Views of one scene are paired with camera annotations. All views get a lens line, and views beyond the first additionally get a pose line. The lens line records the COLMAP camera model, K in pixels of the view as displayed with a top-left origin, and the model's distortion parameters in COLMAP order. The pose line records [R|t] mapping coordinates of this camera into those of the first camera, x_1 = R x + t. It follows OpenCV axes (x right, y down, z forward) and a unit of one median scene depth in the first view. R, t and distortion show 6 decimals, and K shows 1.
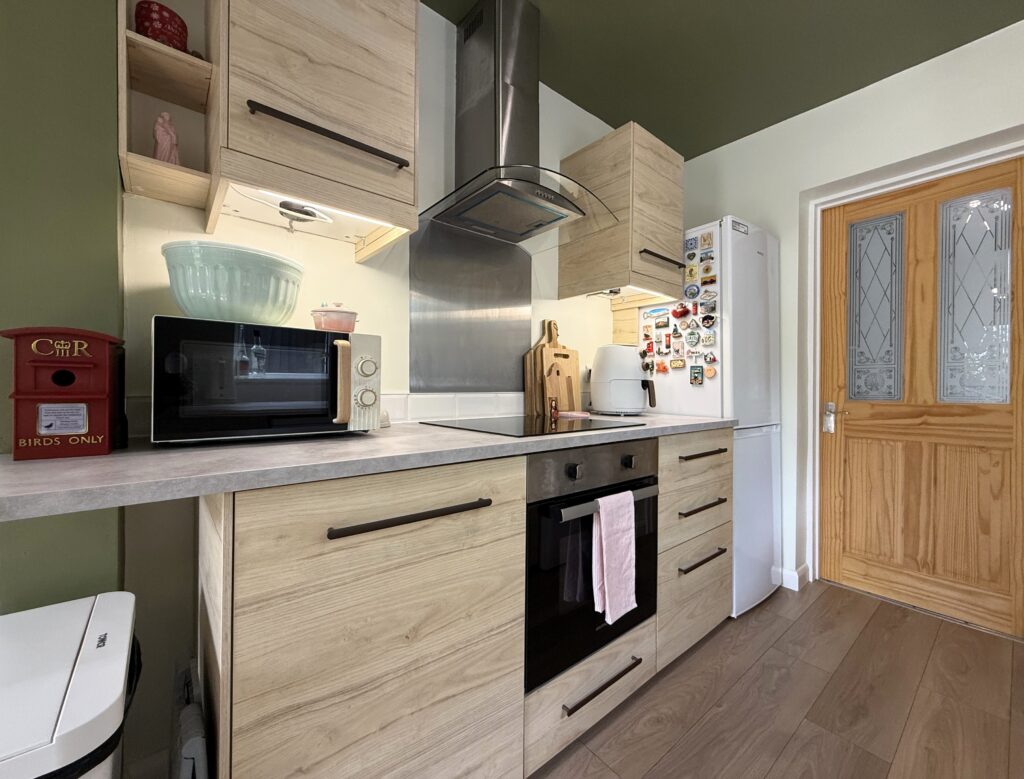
lens RADIAL K [[415.0, 0, 512.0], [0, 415.0, 389.5], [0, 0, 1]] dist [-0.000453, 0.000134]
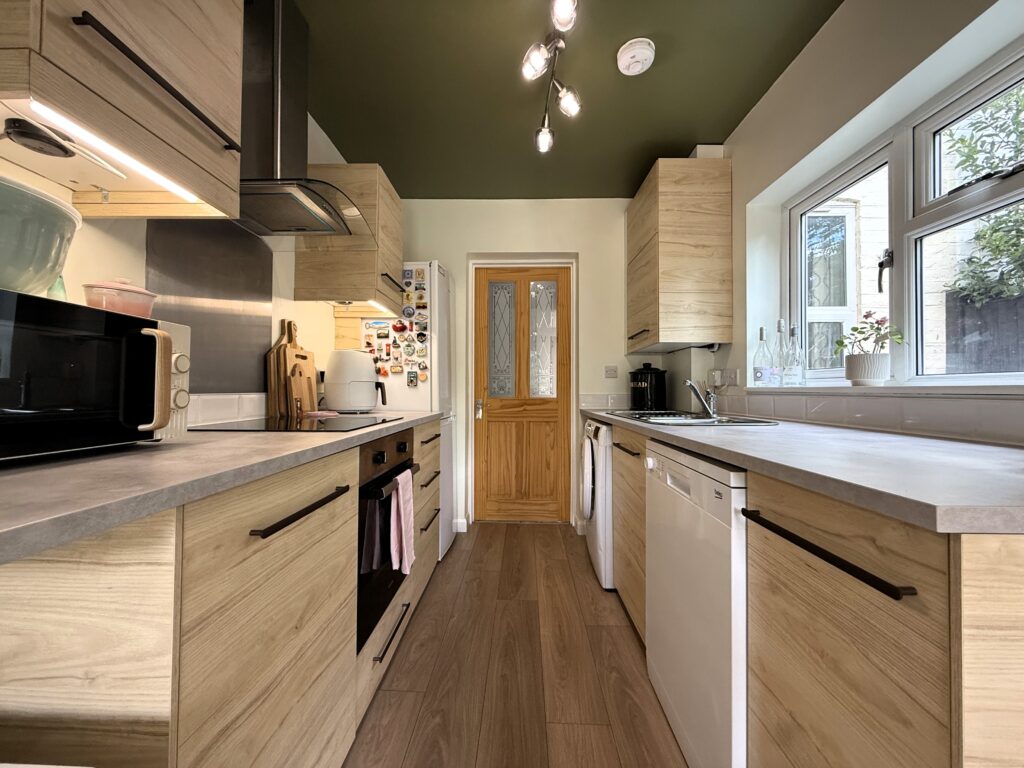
lens RADIAL K [[409.8, 0, 512.0], [0, 409.8, 384.0], [0, 0, 1]] dist [0.000822, -0.000002]
pose [[0.646361, 0.010697, 0.762956, -0.316855], [0.003300, 0.999853, -0.016815, 0.003368], [-0.763024, 0.013387, 0.646231, -0.037265]]
